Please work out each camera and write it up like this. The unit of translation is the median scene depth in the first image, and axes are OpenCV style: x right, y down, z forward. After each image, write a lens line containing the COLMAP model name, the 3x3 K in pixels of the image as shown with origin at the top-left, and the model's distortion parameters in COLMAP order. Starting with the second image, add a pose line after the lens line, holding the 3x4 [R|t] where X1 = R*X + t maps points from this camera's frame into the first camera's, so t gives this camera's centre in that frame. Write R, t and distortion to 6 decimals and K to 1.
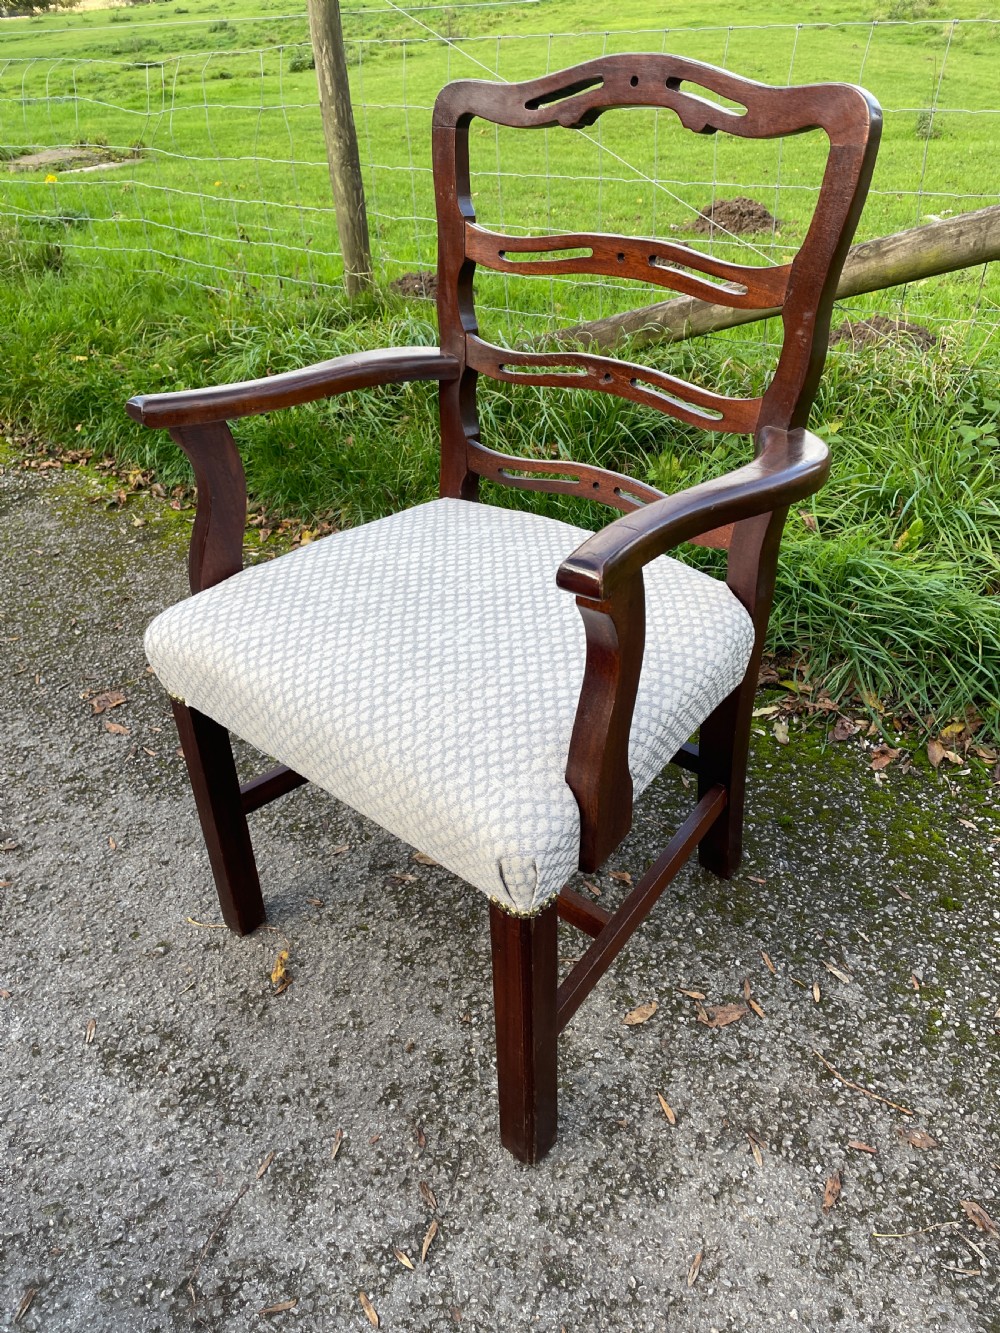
lens RADIAL K [[1005.2, 0, 509.6], [0, 1005.2, 658.7], [0, 0, 1]] dist [0.087357, -0.115844]
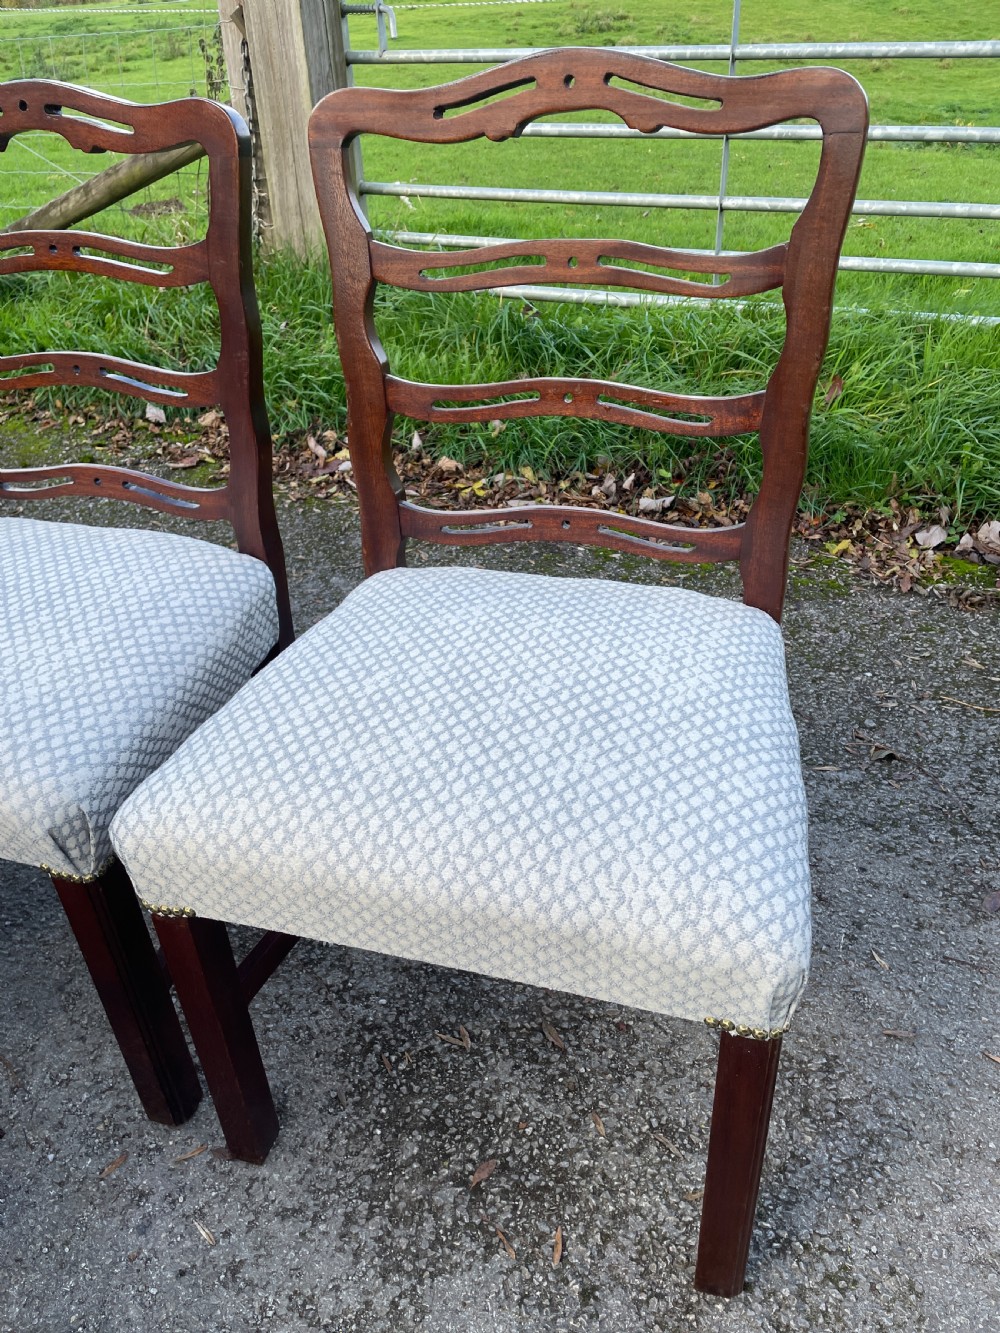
lens RADIAL K [[1007.1, 0, 508.1], [0, 1007.1, 672.7], [0, 0, 1]] dist [0.091615, -0.116536]
pose [[0.984295, -0.094413, 0.149166, 1.069230], [0.094851, 0.995483, 0.004195, 0.759942], [-0.148888, 0.010019, 0.988803, -1.201242]]
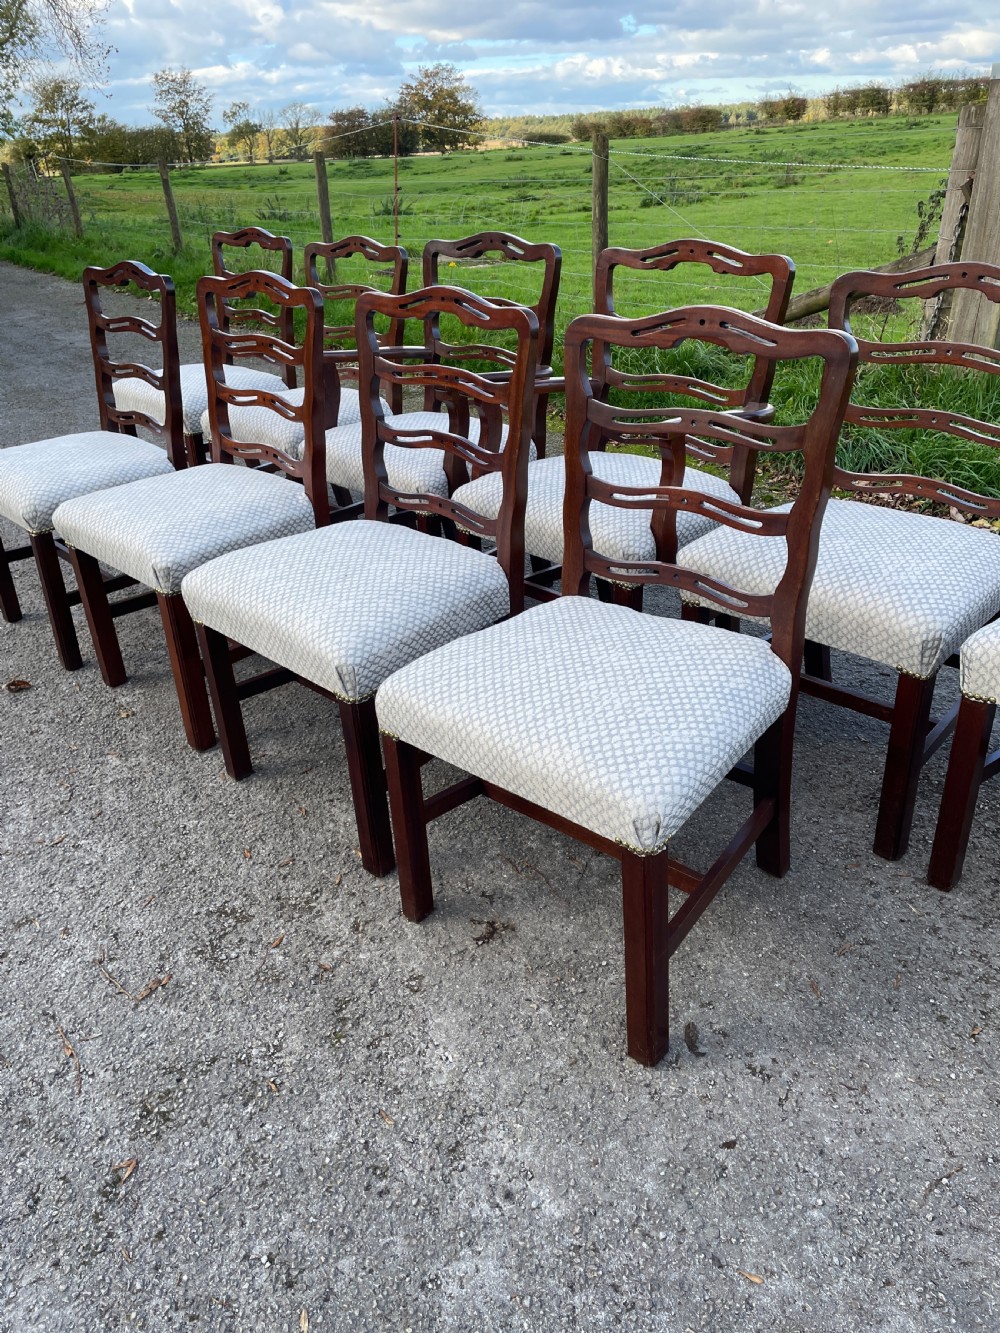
lens RADIAL K [[1007.1, 0, 501.9], [0, 1007.1, 664.0], [0, 0, 1]] dist [0.091615, -0.116536]
pose [[0.947542, 0.155229, -0.279406, 0.737855], [-0.182827, 0.980248, -0.075425, 1.046296], [0.262179, 0.122551, 0.957206, -1.831520]]
